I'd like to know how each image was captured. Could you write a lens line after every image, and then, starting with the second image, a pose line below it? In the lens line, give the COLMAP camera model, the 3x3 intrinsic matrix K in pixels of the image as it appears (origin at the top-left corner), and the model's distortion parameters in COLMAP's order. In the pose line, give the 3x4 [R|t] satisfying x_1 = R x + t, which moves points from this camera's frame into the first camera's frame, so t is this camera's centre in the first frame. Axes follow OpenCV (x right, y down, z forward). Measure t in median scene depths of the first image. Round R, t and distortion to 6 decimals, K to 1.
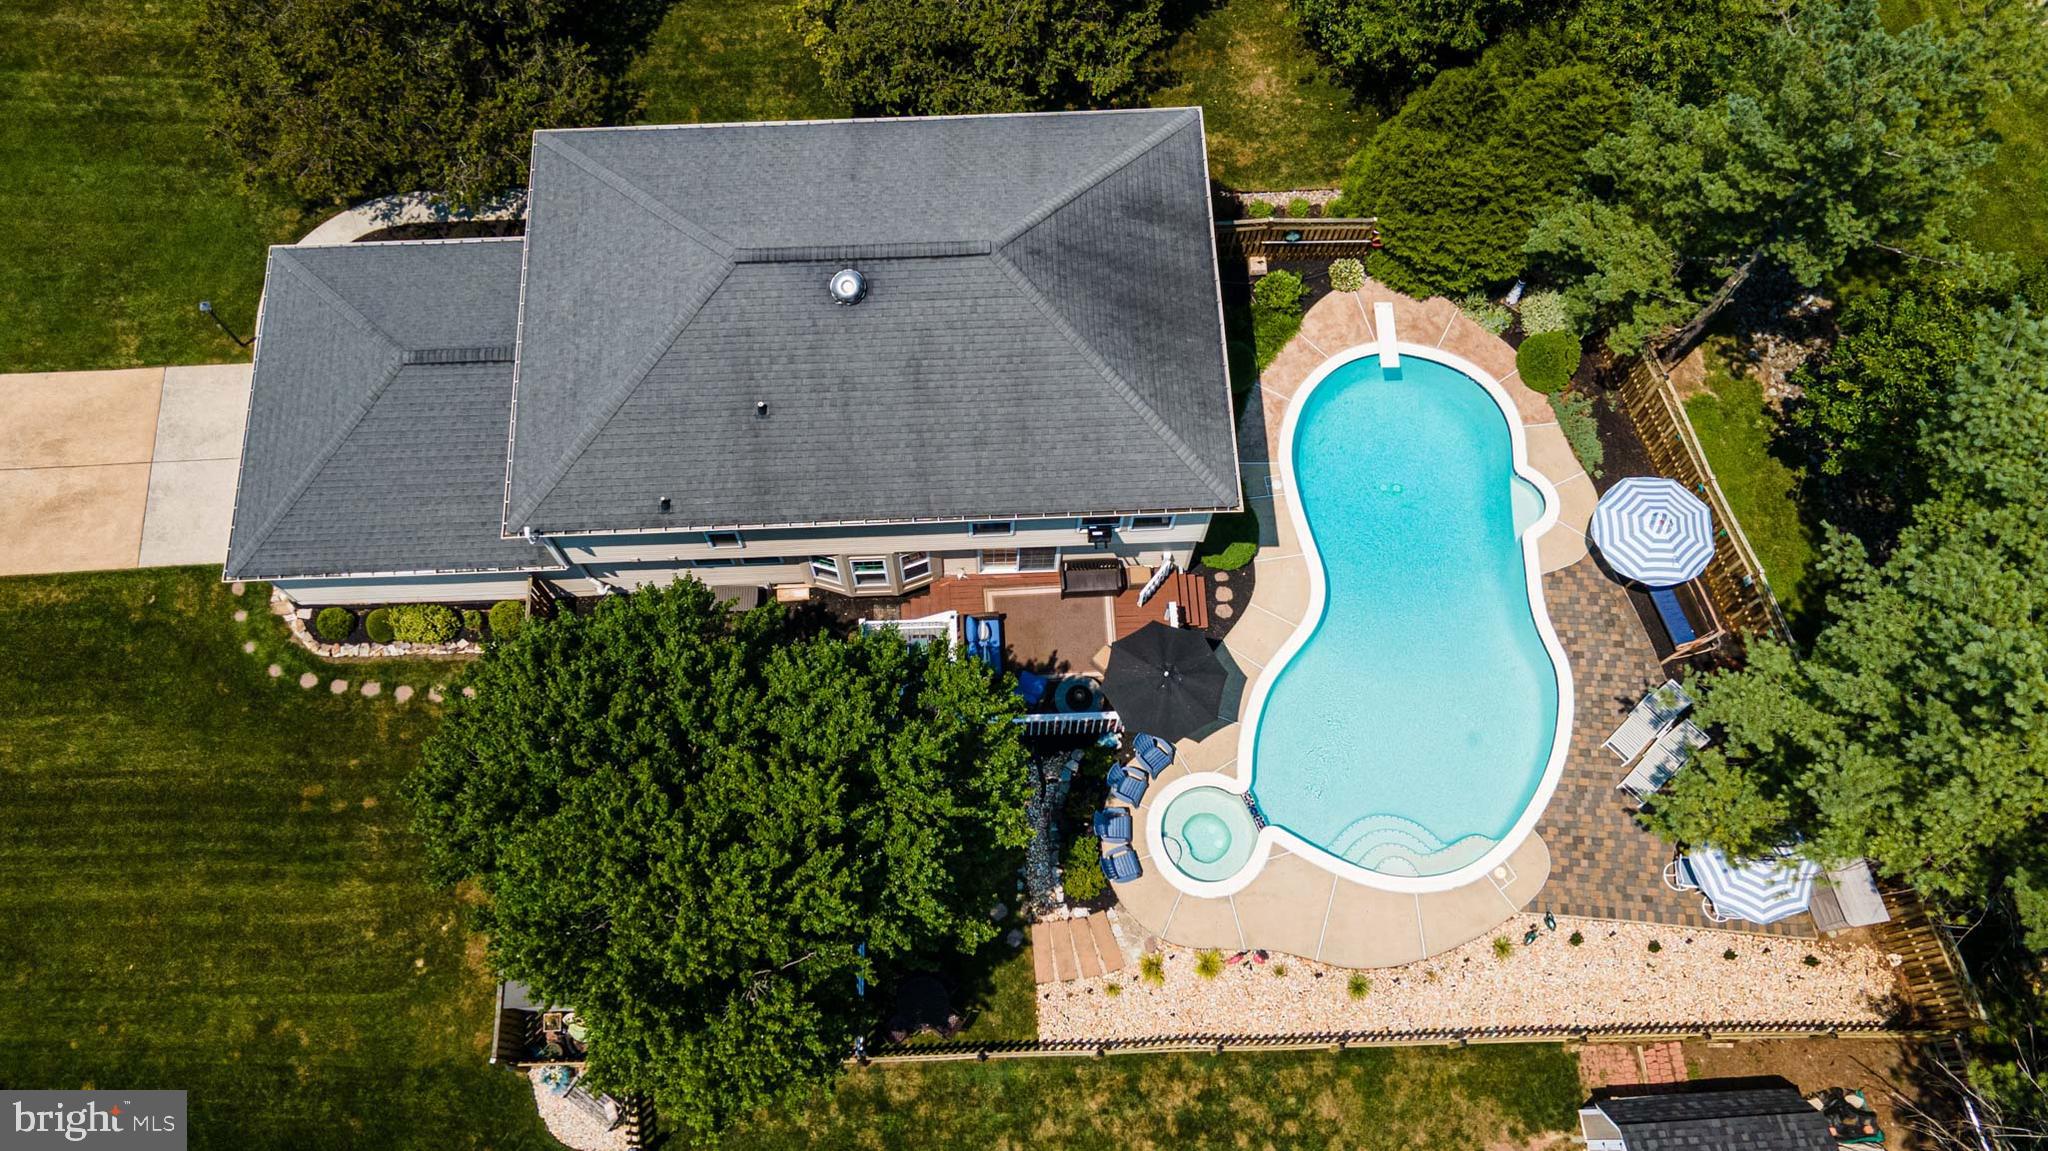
lens RADIAL K [[1589.6, 0, 975.2], [0, 1589.6, 550.4], [0, 0, 1]] dist [0.036465, 0.007016]
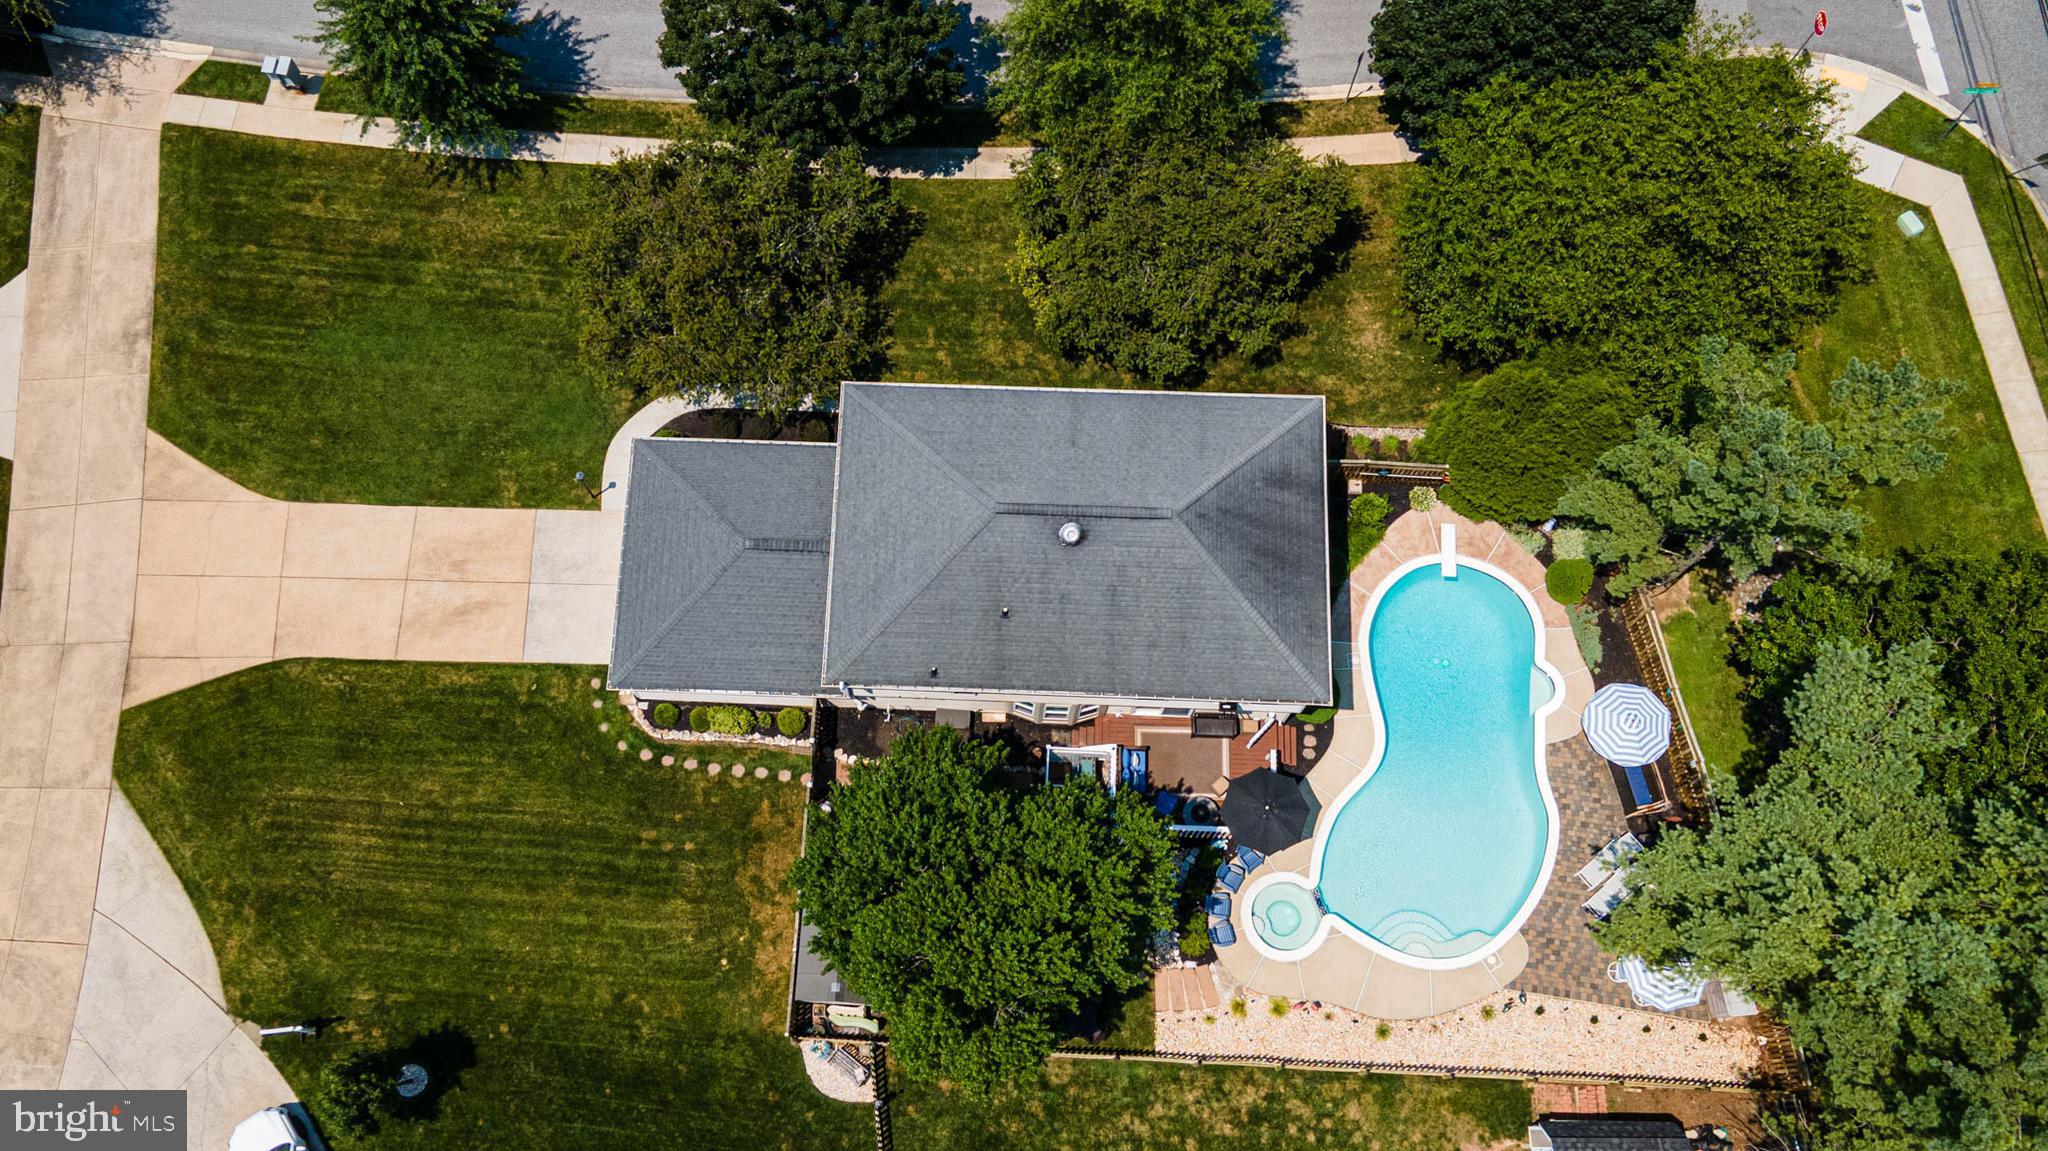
lens RADIAL K [[1774.6, 0, 948.4], [0, 1774.6, 624.8], [0, 0, 1]] dist [0.095352, -0.199907]
pose [[0.997122, 0.072176, -0.023196, -0.130526], [-0.070141, 0.994401, 0.079038, -0.179130], [0.028771, -0.077184, 0.996602, -0.550571]]
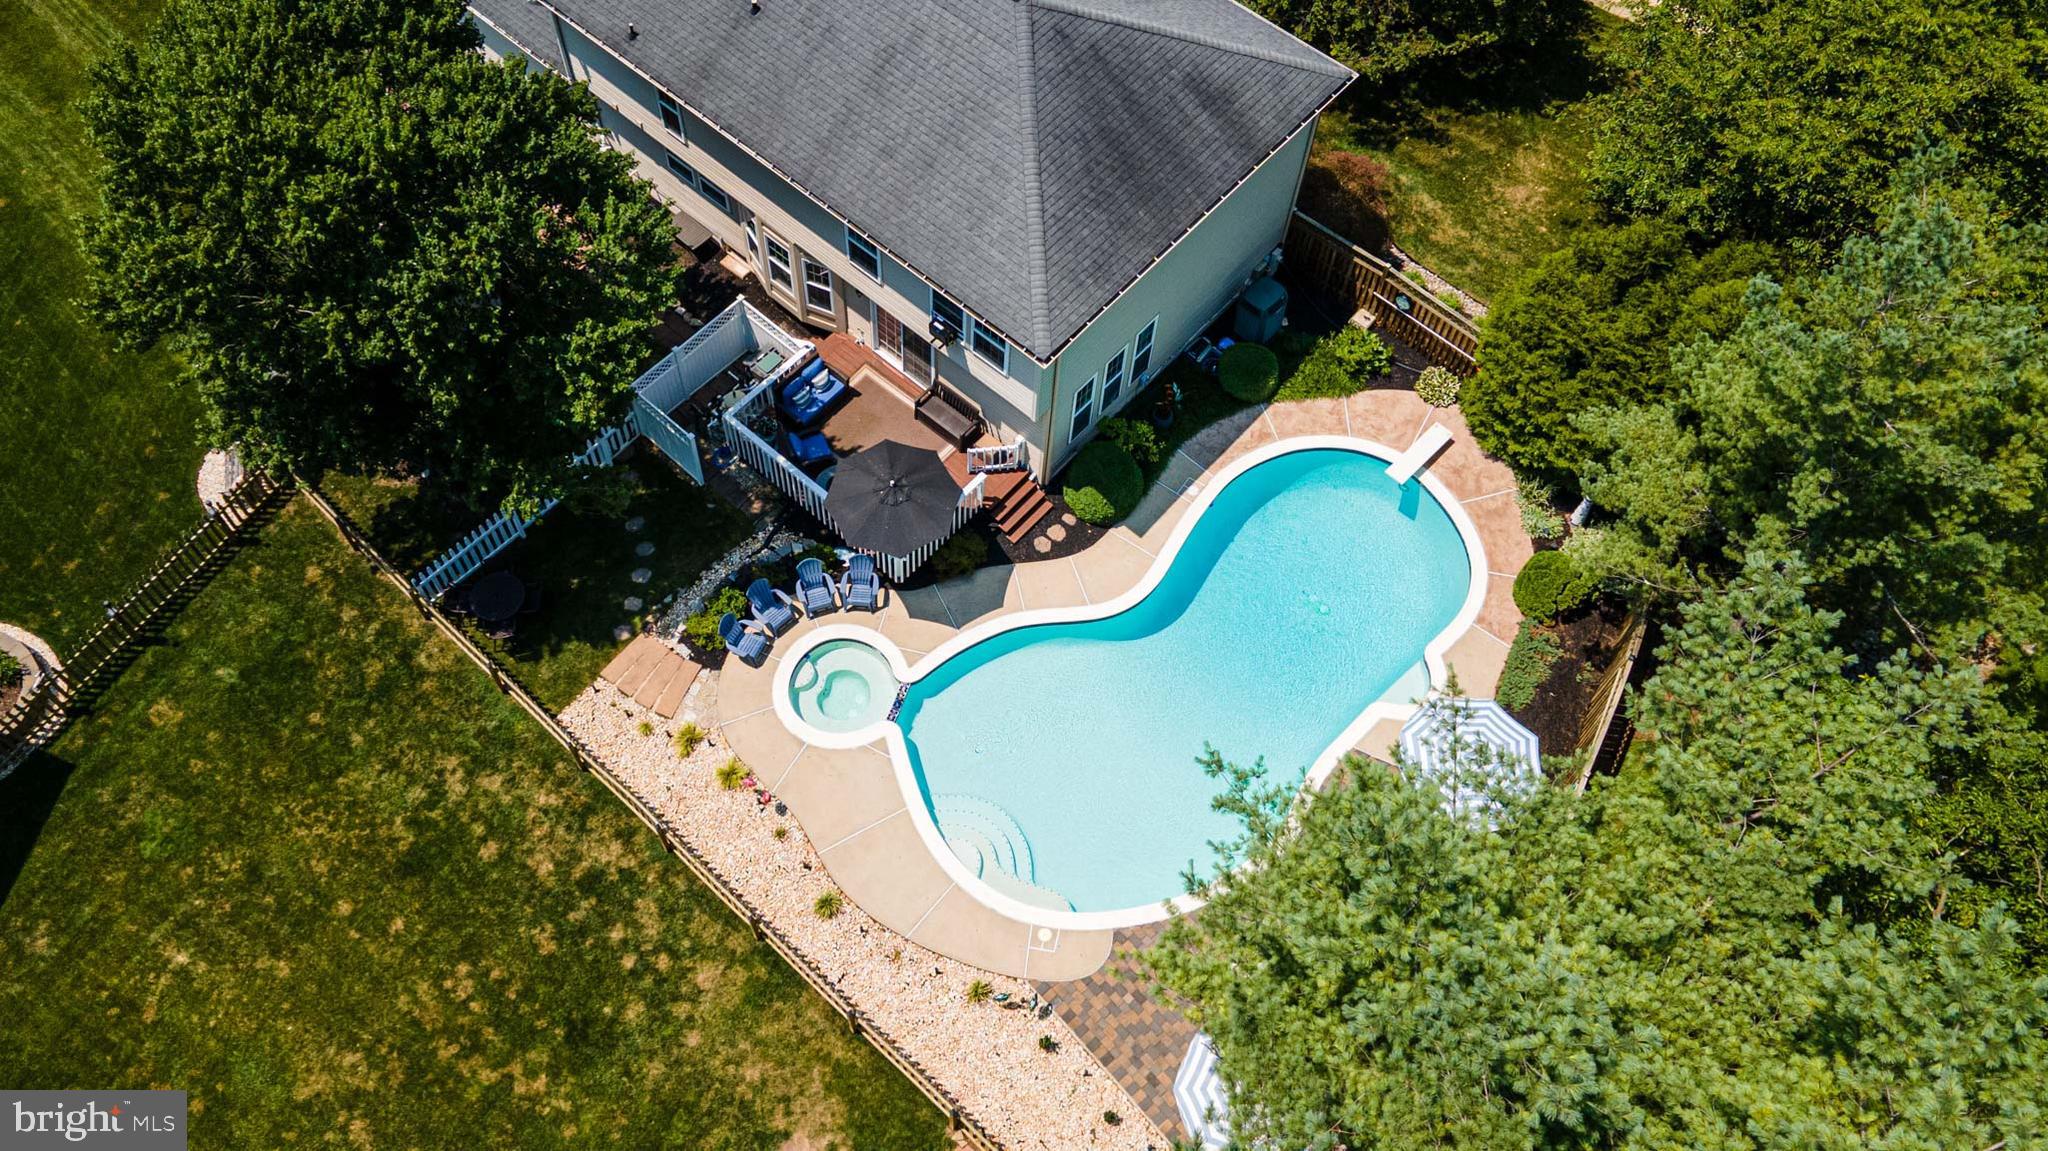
lens RADIAL K [[1672.7, 0, 918.7], [0, 1672.7, 509.5], [0, 0, 1]] dist [0.056484, -0.072562]
pose [[0.709959, 0.607395, -0.356412, 0.451541], [-0.654220, 0.756165, -0.014528, 0.086458], [0.260682, 0.243486, 0.934216, 0.098071]]
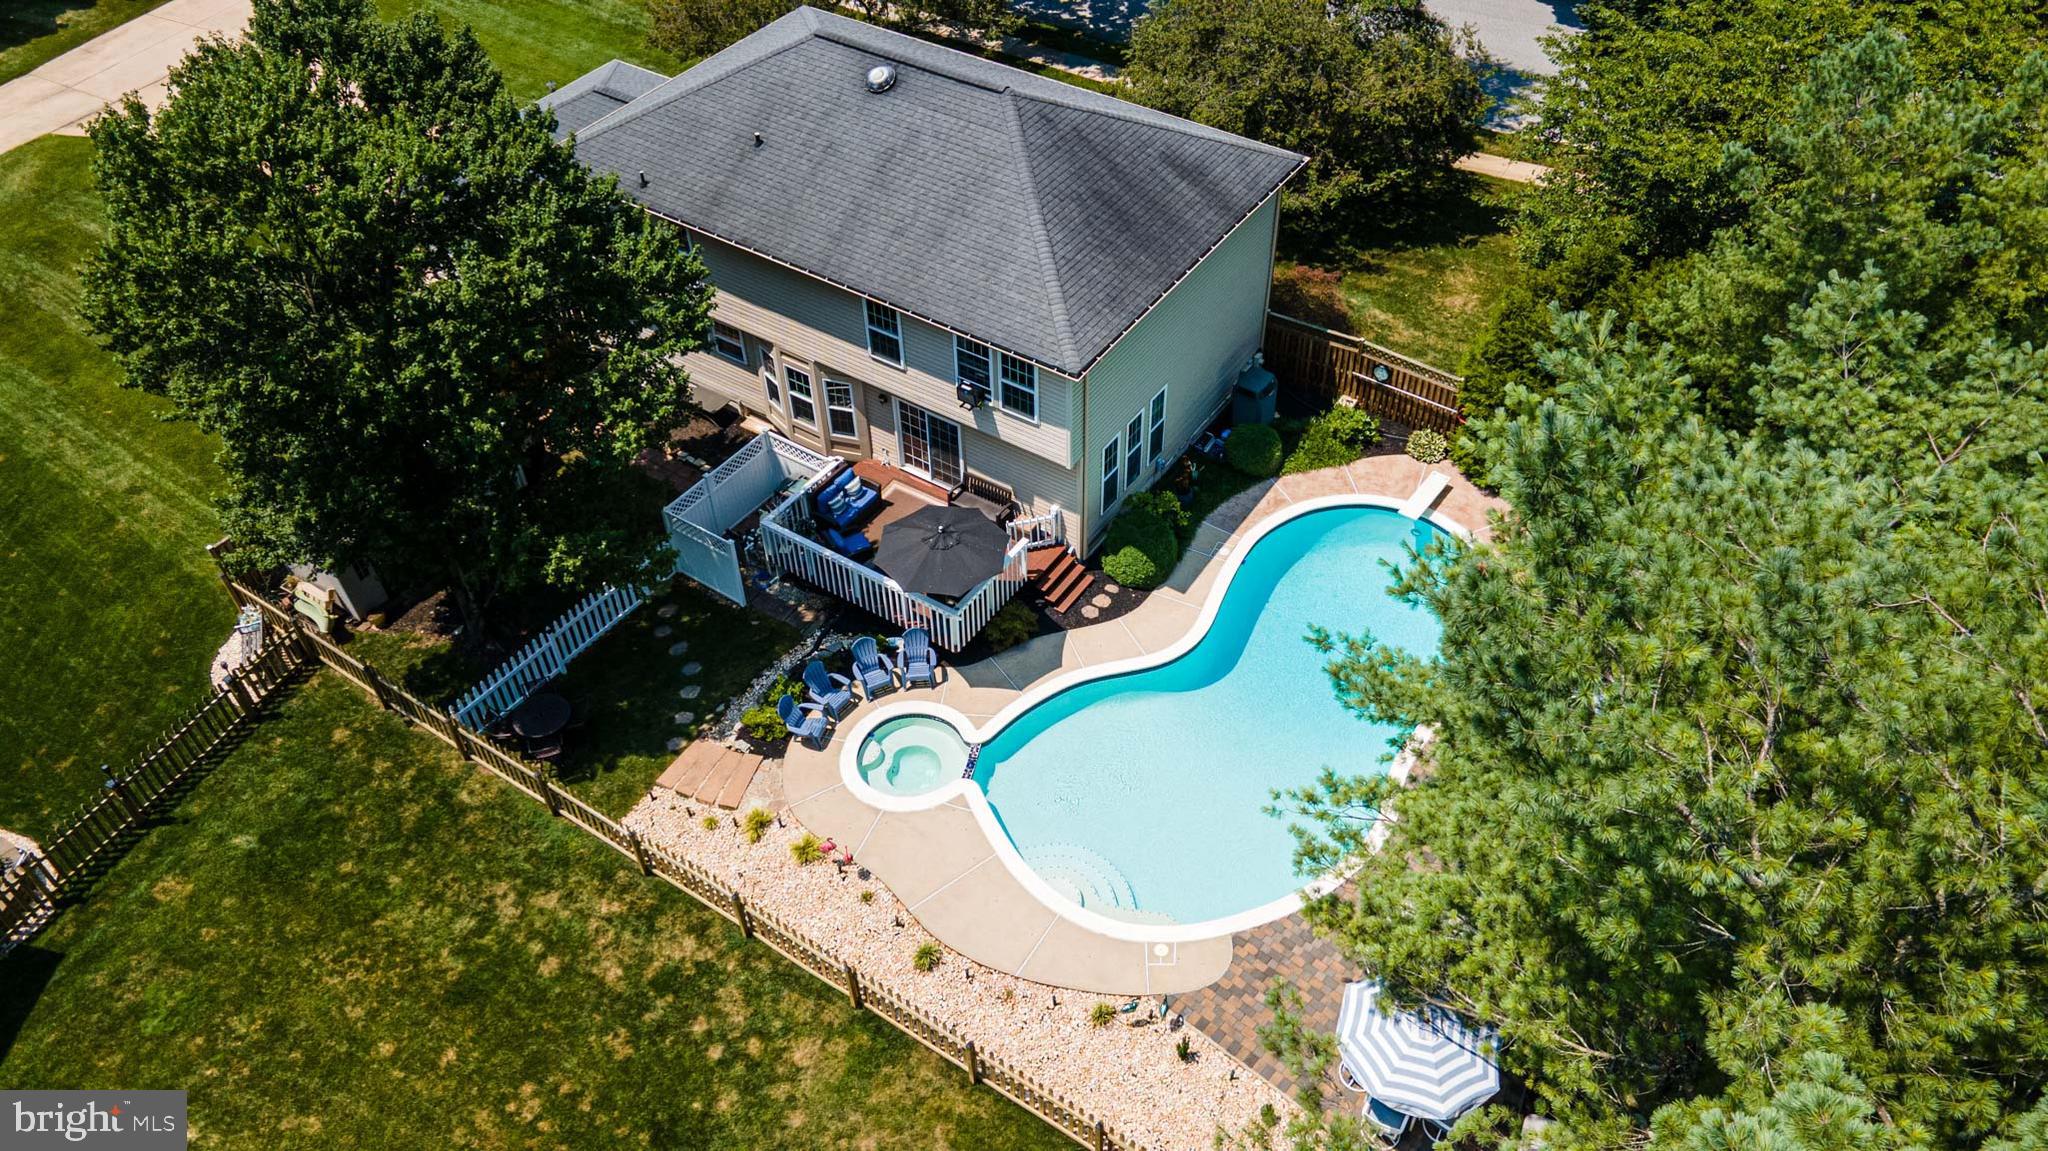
lens RADIAL K [[1492.2, 0, 1040.9], [0, 1492.2, 579.4], [0, 0, 1]] dist [0.018136, 0.054901]
pose [[0.813196, 0.412571, -0.410484, 0.498659], [-0.541691, 0.794445, -0.274641, 0.285777], [0.212798, 0.445693, 0.869526, 0.253543]]
